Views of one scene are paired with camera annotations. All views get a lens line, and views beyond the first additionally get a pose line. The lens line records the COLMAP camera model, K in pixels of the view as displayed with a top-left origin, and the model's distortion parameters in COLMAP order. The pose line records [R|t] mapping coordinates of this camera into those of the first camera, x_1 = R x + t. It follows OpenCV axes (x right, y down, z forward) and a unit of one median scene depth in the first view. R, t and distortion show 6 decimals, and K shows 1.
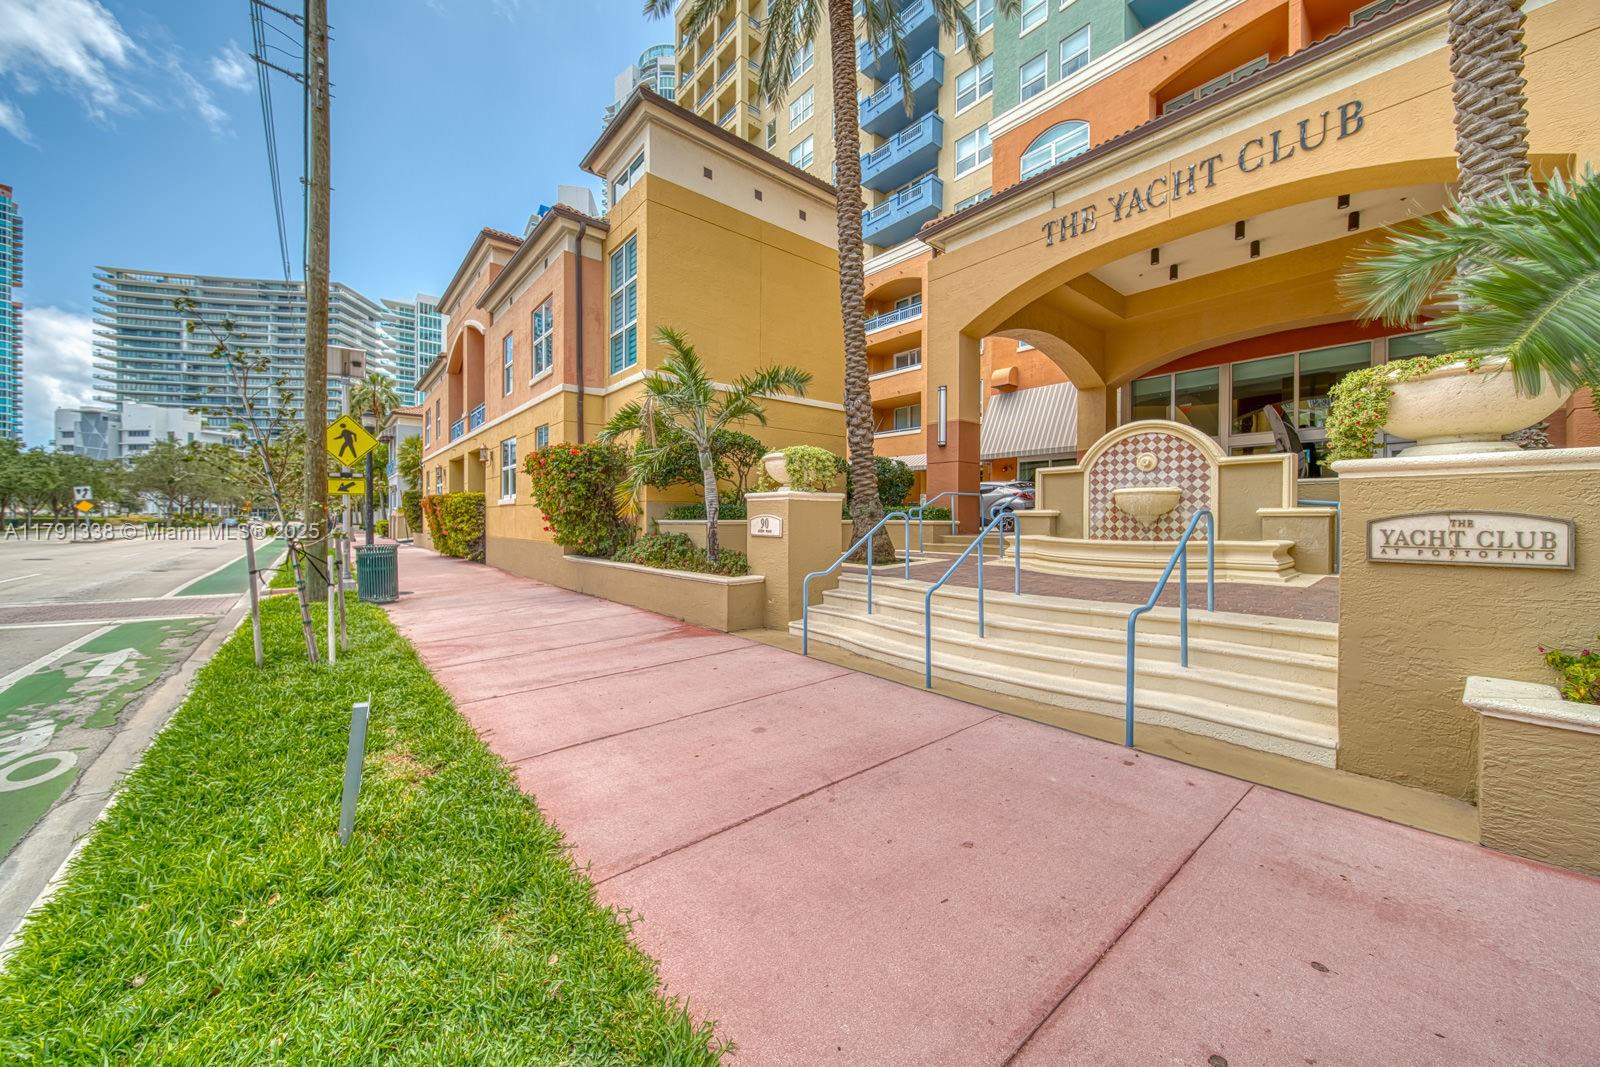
lens RADIAL K [[579.0, 0, 804.3], [0, 579.0, 524.7], [0, 0, 1]] dist [-0.000580, -0.000083]
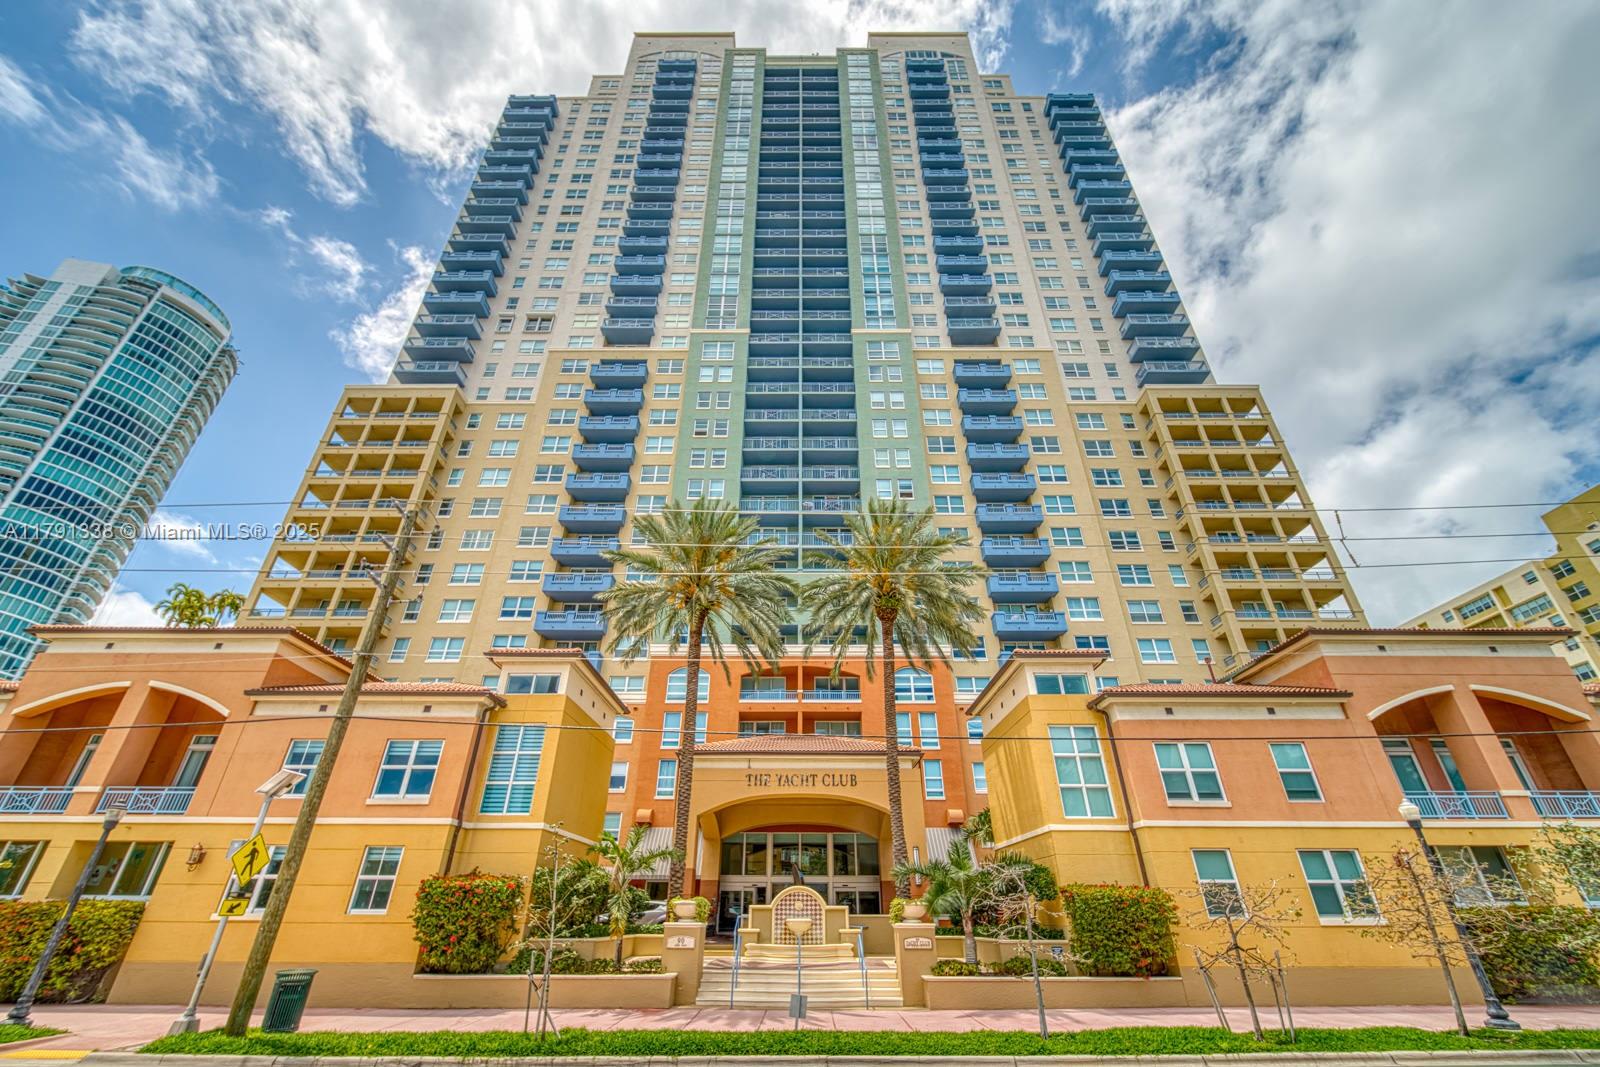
lens RADIAL K [[659.2, 0, 800.0], [0, 659.2, 533.5], [0, 0, 1]] dist [-0.000676, -0.000059]
pose [[0.647986, 0.381621, 0.659150, -1.536266], [0.010443, 0.860889, -0.508685, -0.041846], [-0.761580, 0.336504, 0.553859, -0.880520]]
